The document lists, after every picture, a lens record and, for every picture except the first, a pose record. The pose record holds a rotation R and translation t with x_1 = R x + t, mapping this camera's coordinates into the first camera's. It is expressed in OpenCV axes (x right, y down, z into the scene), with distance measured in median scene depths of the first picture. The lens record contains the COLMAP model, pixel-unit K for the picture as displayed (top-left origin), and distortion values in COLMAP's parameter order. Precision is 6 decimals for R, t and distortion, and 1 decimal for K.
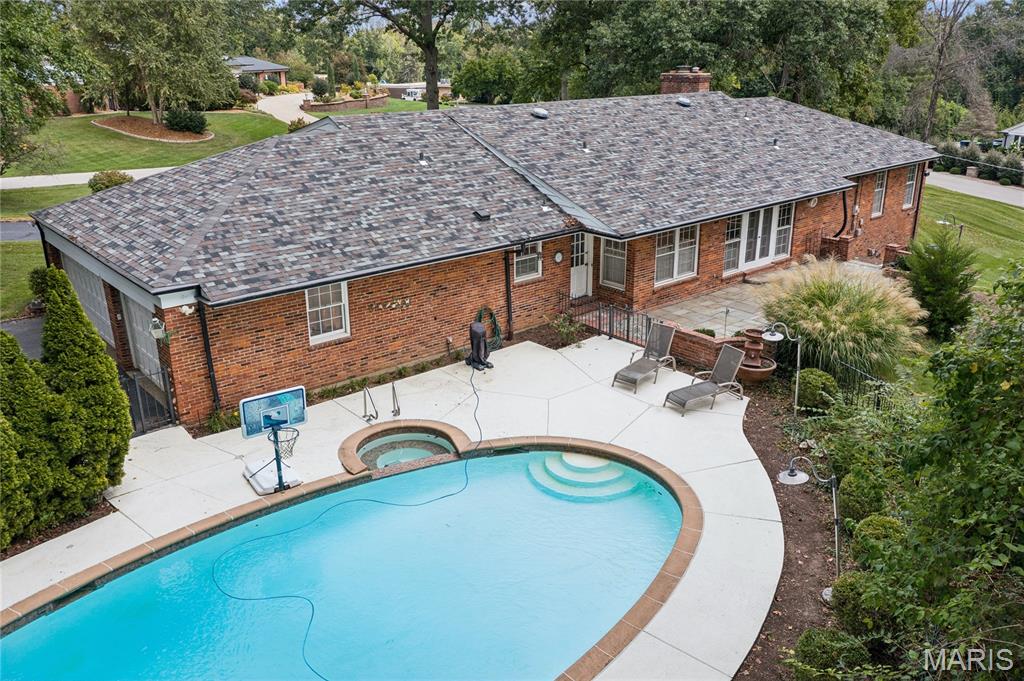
lens RADIAL K [[808.8, 0, 511.2], [0, 808.8, 337.9], [0, 0, 1]] dist [-0.007680, 0.009871]
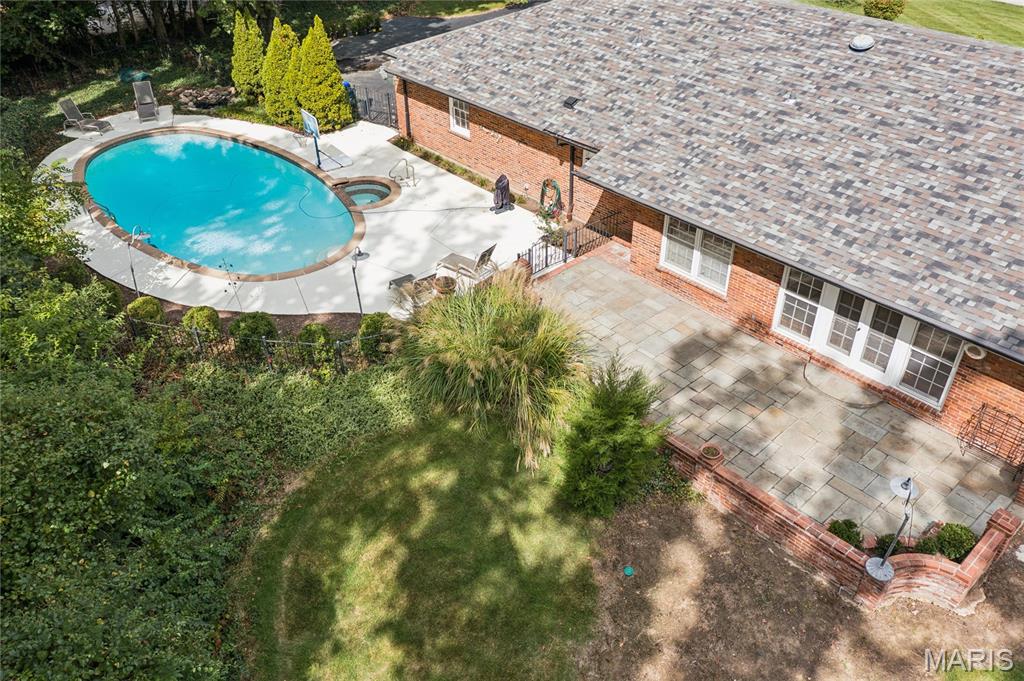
lens RADIAL K [[808.8, 0, 513.2], [0, 808.8, 333.2], [0, 0, 1]] dist [-0.007680, 0.009871]
pose [[0.040375, 0.587449, -0.808253, 1.128802], [-0.331676, 0.770926, 0.543751, -0.524295], [0.942529, 0.246124, 0.225969, 0.821154]]
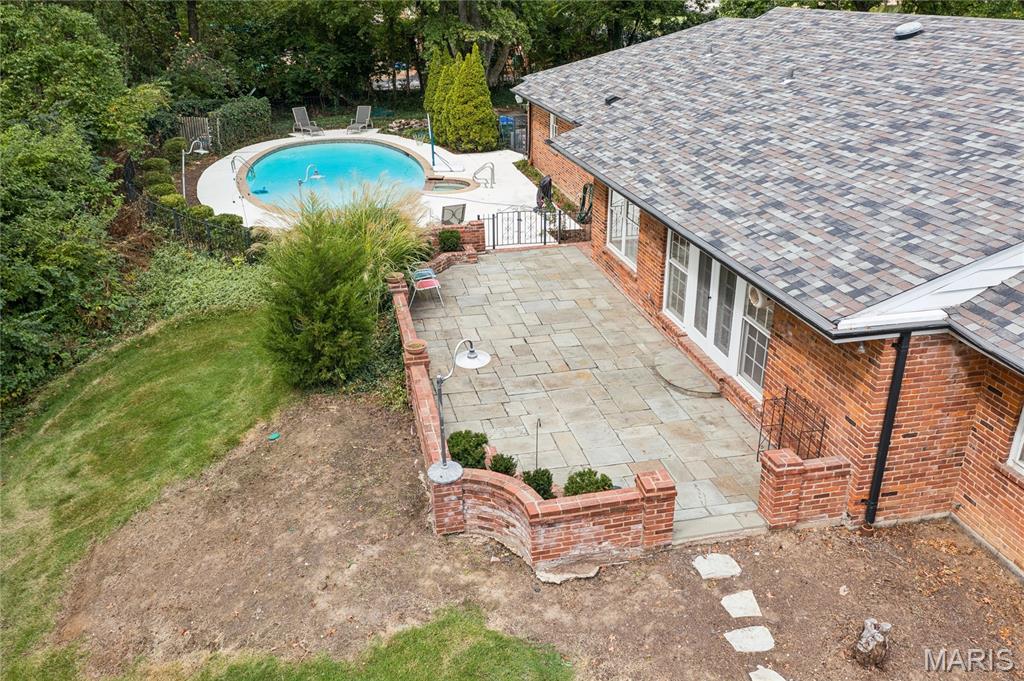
lens RADIAL K [[808.8, 0, 517.9], [0, 808.8, 339.9], [0, 0, 1]] dist [-0.007680, 0.009871]
pose [[-0.458247, 0.373195, -0.806682, 1.080335], [-0.288605, 0.795930, 0.532167, -0.467748], [0.840665, 0.476676, -0.257026, 1.436713]]
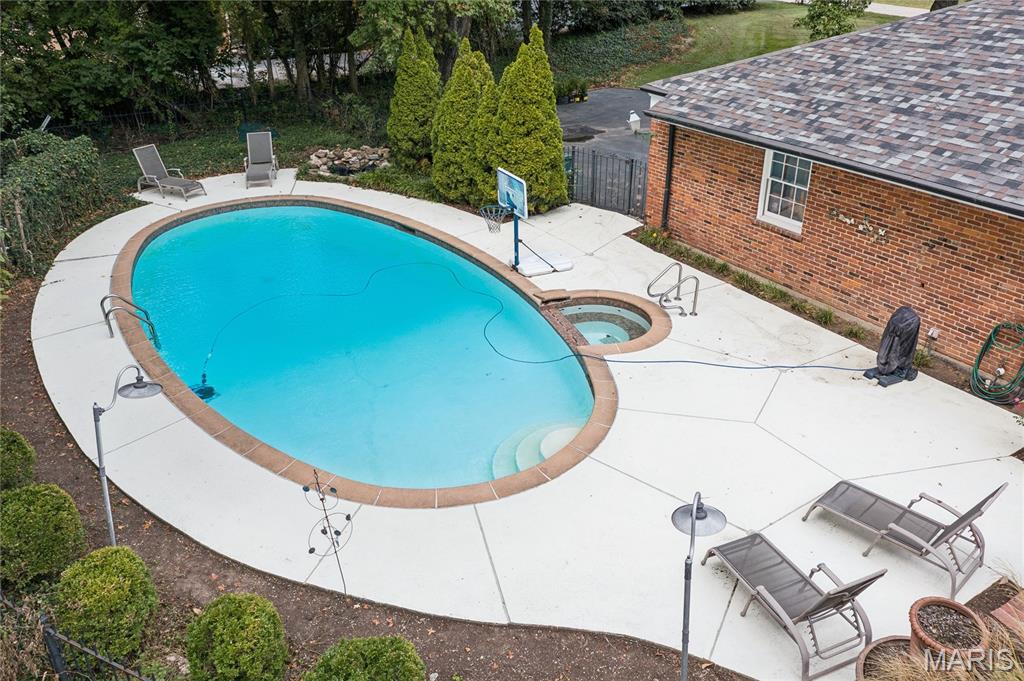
lens RADIAL K [[808.8, 0, 513.1], [0, 808.8, 337.6], [0, 0, 1]] dist [-0.007680, 0.009871]
pose [[-0.130445, 0.462896, -0.876762, 0.540278], [-0.330017, 0.813619, 0.478658, -0.195597], [0.934919, 0.351785, 0.046630, 0.732632]]
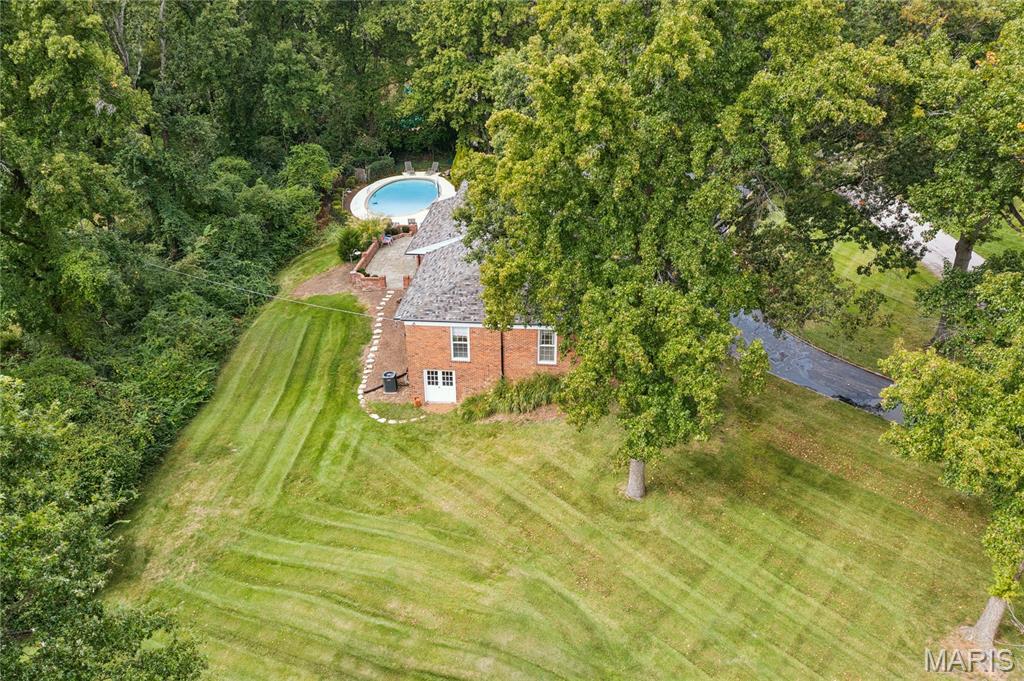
lens RADIAL K [[808.8, 0, 513.9], [0, 808.8, 341.0], [0, 0, 1]] dist [-0.007680, 0.009871]
pose [[-0.703797, 0.325623, -0.631379, 2.261699], [-0.230055, 0.736401, 0.636229, -1.957341], [0.672119, 0.593028, -0.443366, 3.170773]]
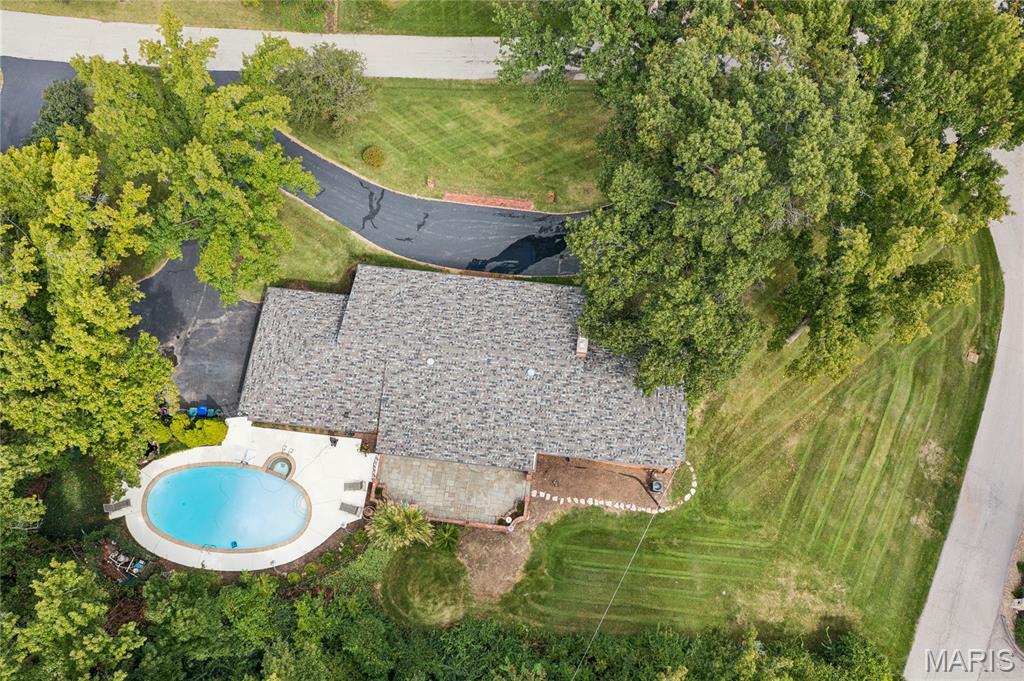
lens RADIAL K [[808.8, 0, 512.3], [0, 808.8, 343.2], [0, 0, 1]] dist [-0.007680, 0.009871]
pose [[0.682585, 0.685641, -0.252932, 1.026443], [-0.243275, 0.539541, 0.806048, -3.070714], [0.689126, -0.488664, 0.535081, -0.036851]]
